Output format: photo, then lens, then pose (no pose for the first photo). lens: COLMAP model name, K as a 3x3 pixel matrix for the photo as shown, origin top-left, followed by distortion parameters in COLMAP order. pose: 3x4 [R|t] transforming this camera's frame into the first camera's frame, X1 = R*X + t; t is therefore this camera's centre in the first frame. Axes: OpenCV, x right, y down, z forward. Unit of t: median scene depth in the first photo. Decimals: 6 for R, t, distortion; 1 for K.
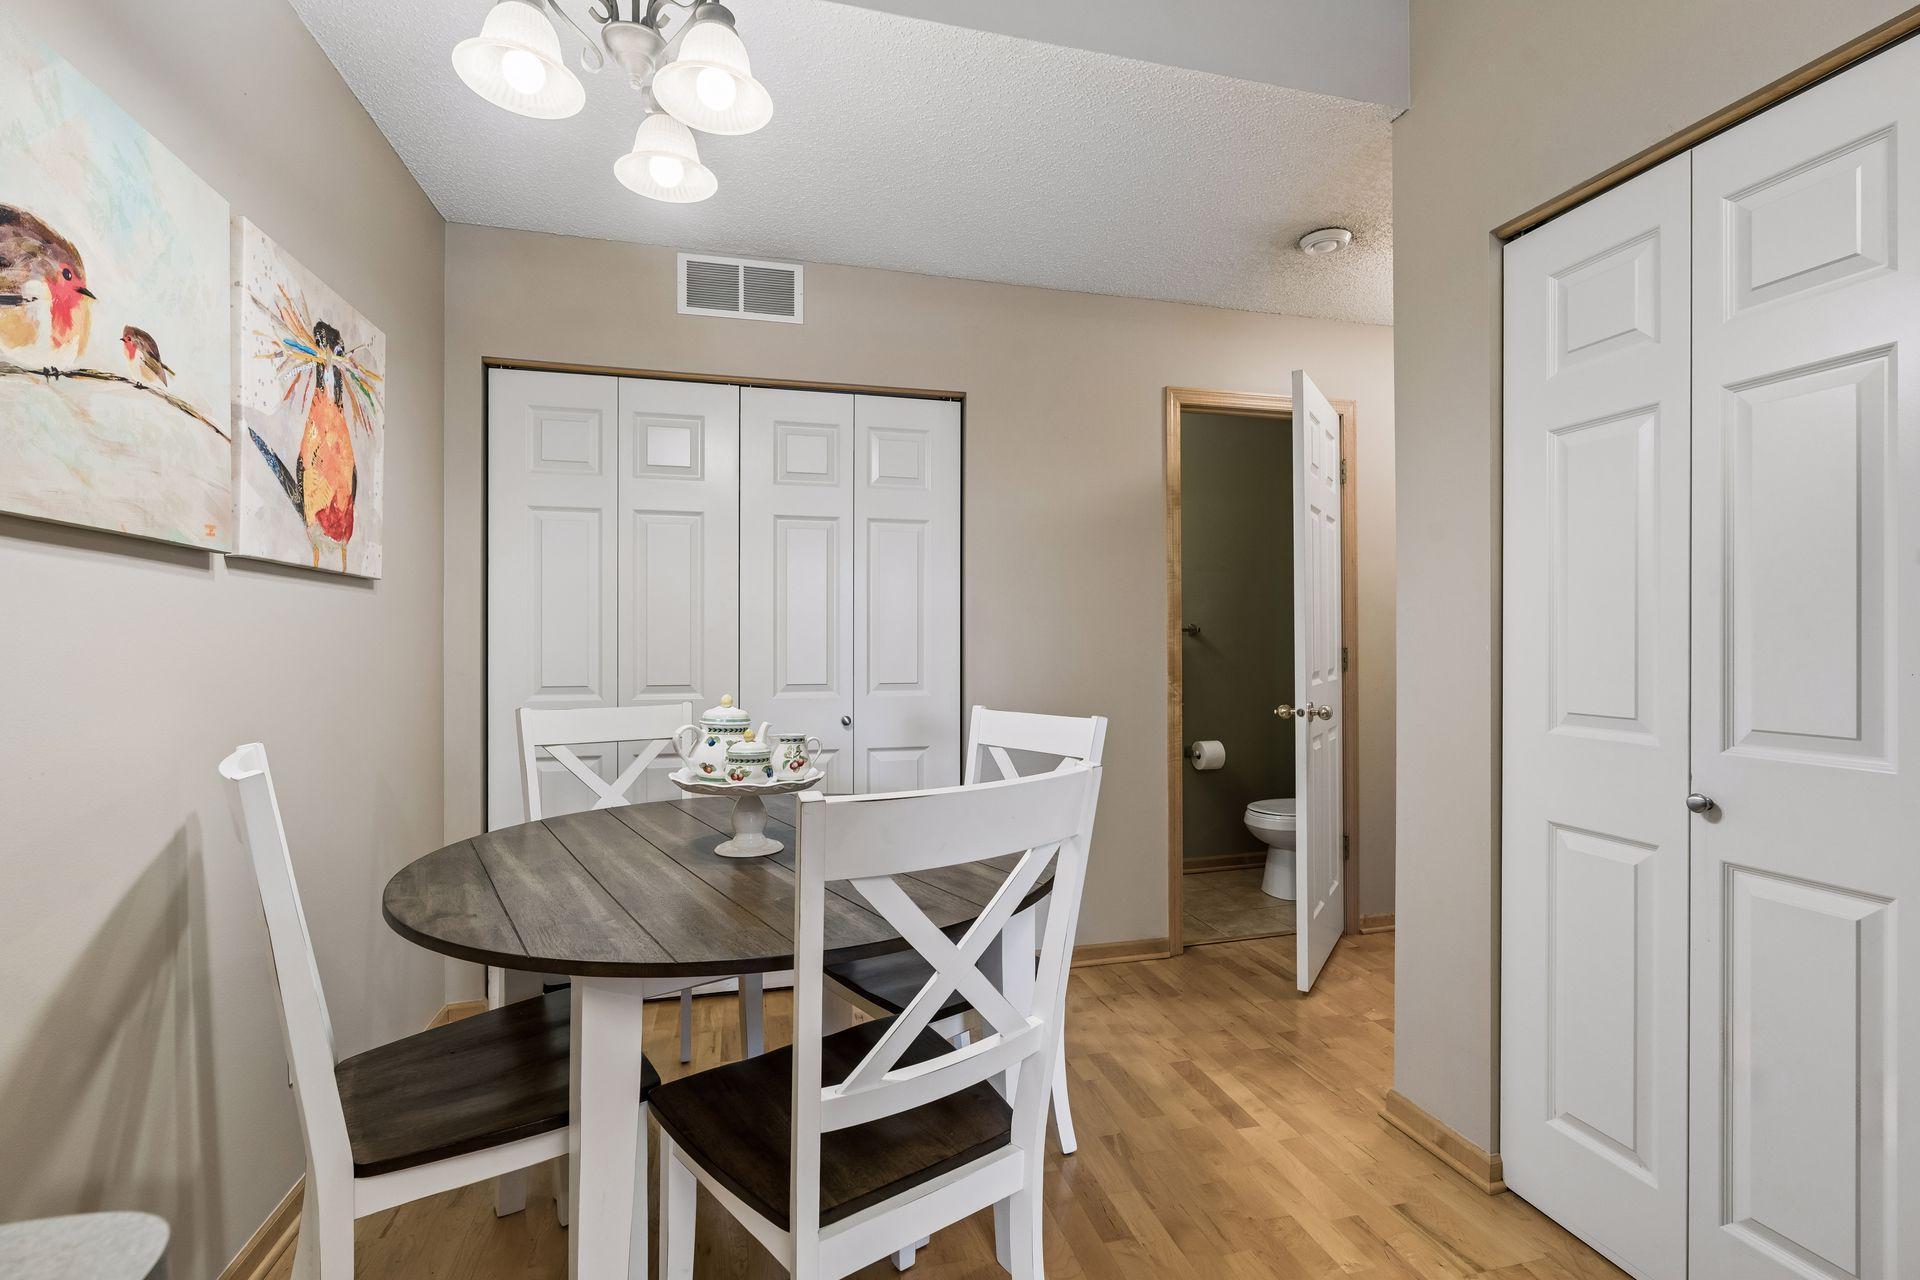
lens RADIAL K [[867.1, 0, 971.6], [0, 867.1, 636.6], [0, 0, 1]] dist [-0.012398, 0.009320]
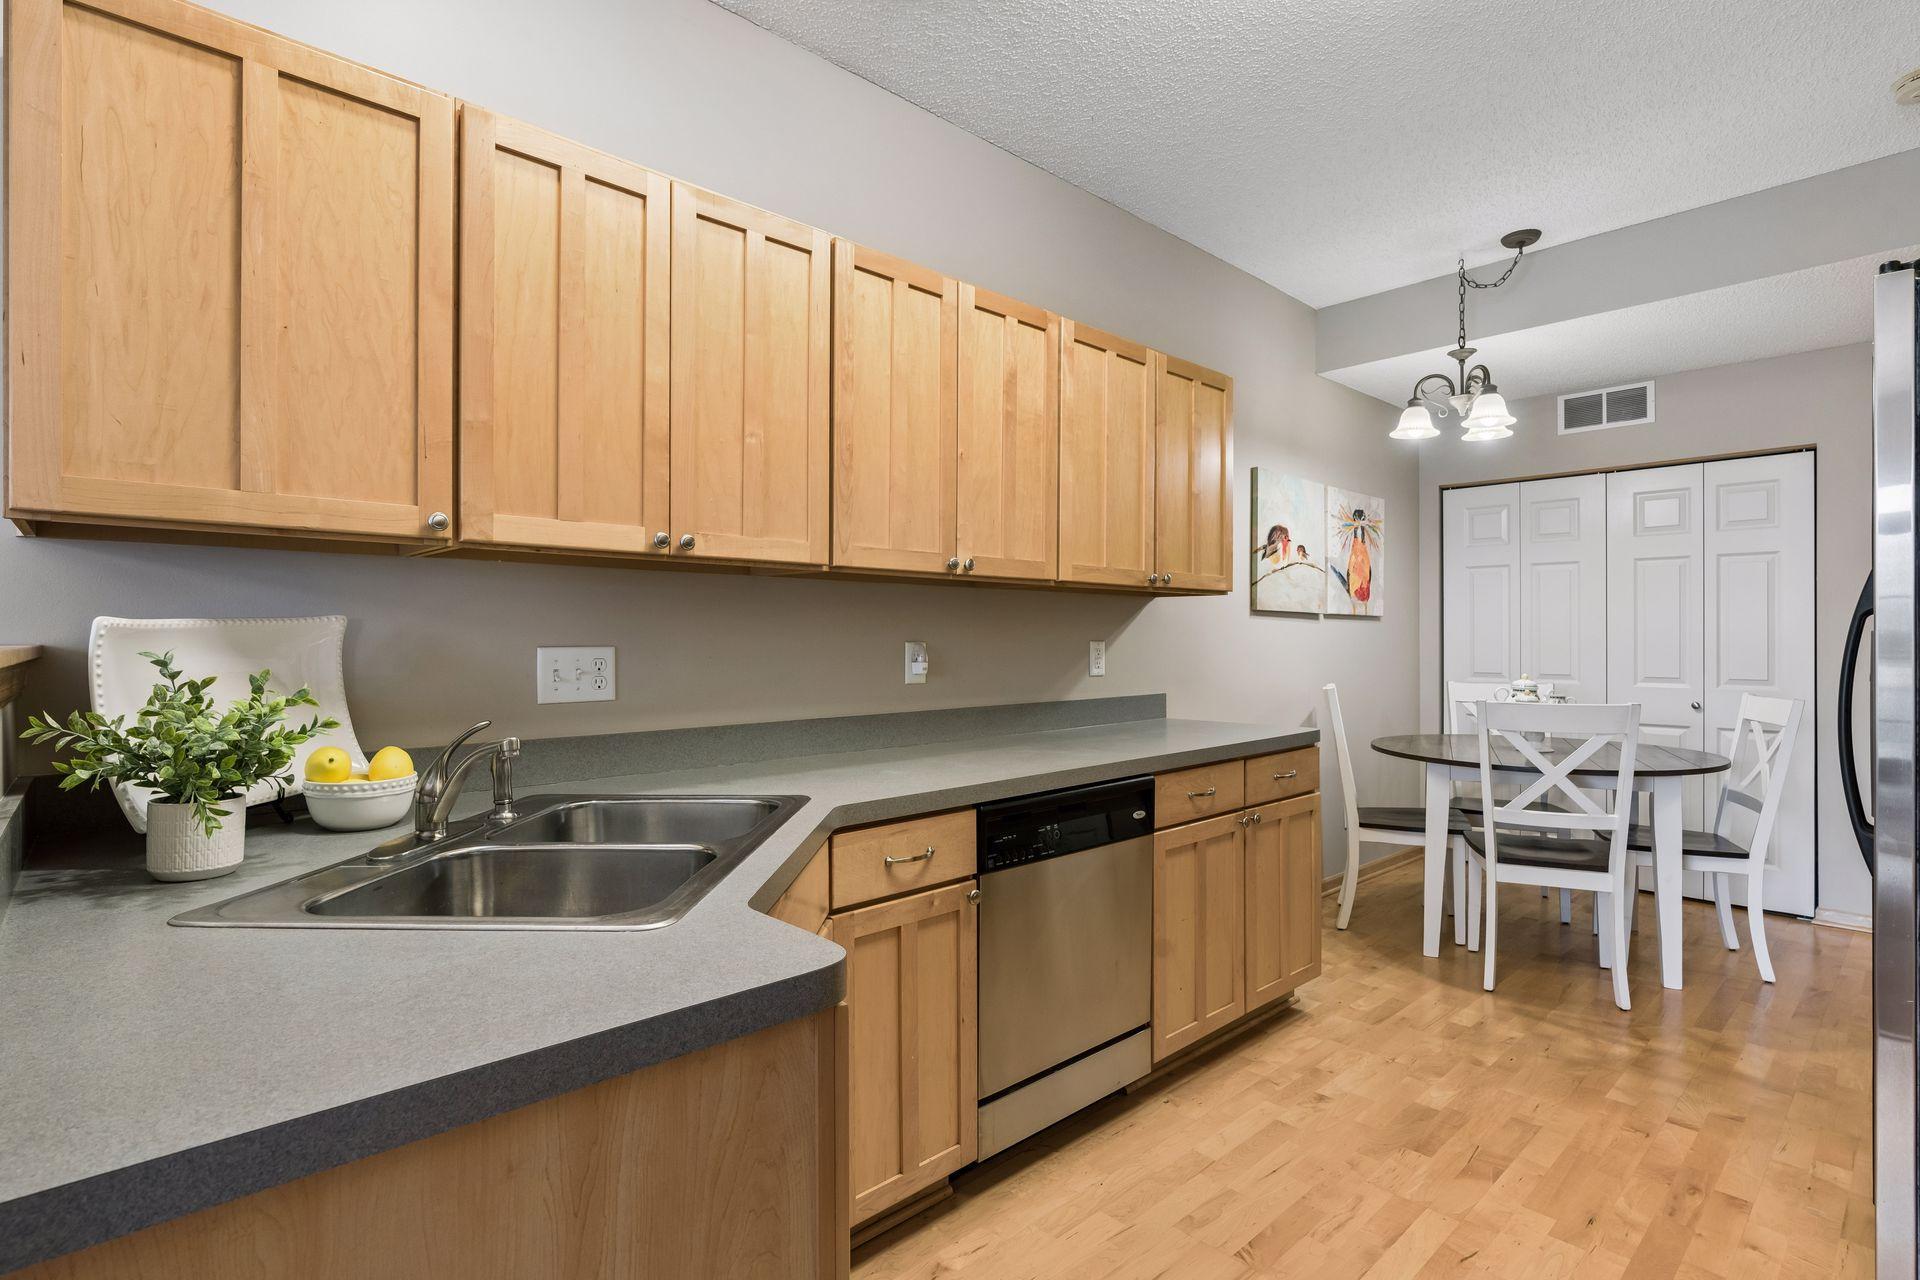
lens RADIAL K [[906.7, 0, 967.1], [0, 906.7, 638.7], [0, 0, 1]] dist [-0.020707, 0.009856]
pose [[0.466625, -0.002091, -0.884453, 0.921237], [0.003312, 0.999994, -0.000616, -0.016808], [0.884449, -0.002642, 0.466629, -1.077555]]
